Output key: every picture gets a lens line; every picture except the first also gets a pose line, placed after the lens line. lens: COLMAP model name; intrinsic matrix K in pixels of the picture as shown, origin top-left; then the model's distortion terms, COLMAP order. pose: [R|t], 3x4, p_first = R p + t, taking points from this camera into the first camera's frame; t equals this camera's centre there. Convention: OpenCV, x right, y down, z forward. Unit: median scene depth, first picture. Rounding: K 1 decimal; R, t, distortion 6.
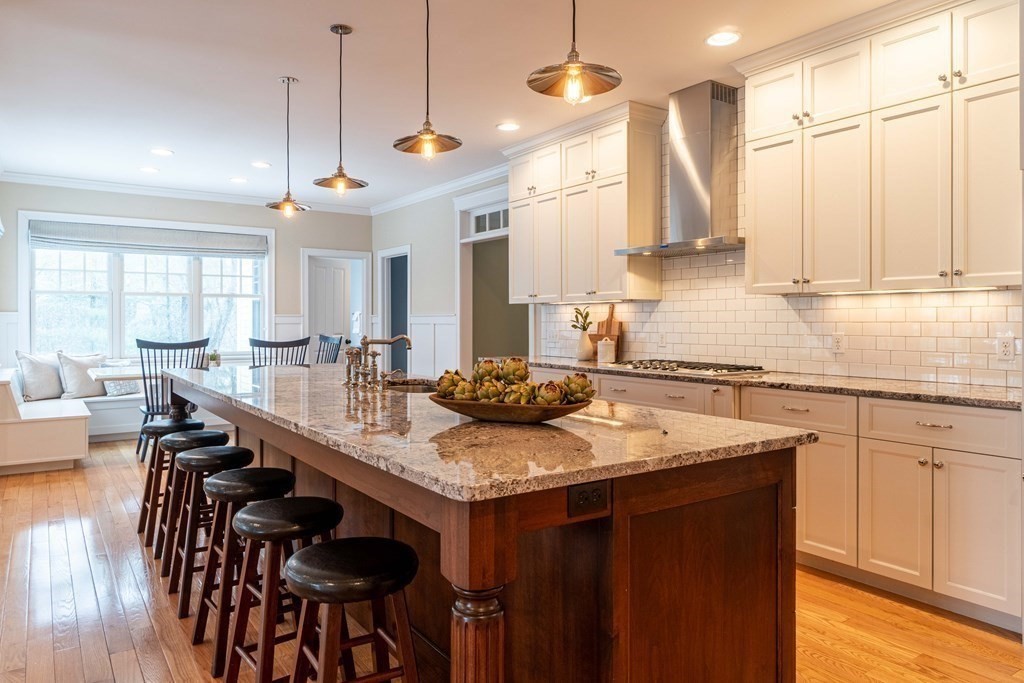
lens RADIAL K [[695.2, 0, 516.3], [0, 695.2, 334.6], [0, 0, 1]] dist [0.005327, 0.002659]
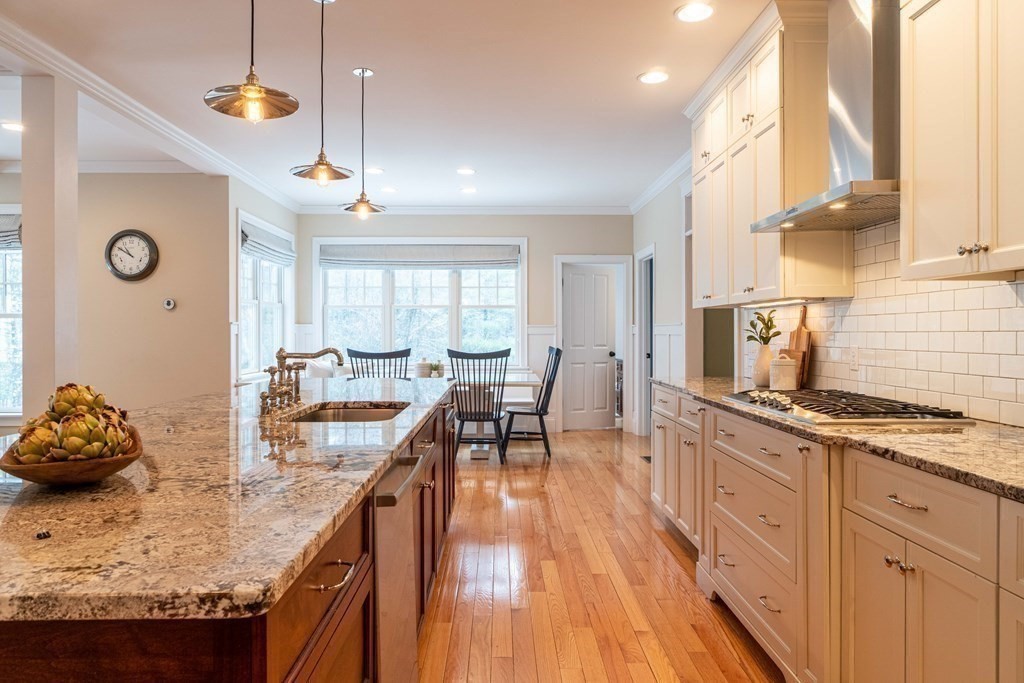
lens RADIAL K [[705.6, 0, 507.9], [0, 705.6, 336.5], [0, 0, 1]] dist [0.002052, 0.002282]
pose [[0.830852, 0.001840, -0.556490, 0.246991], [-0.009361, 0.999899, -0.010669, -0.002907], [0.556414, 0.014074, 0.830786, 0.227655]]
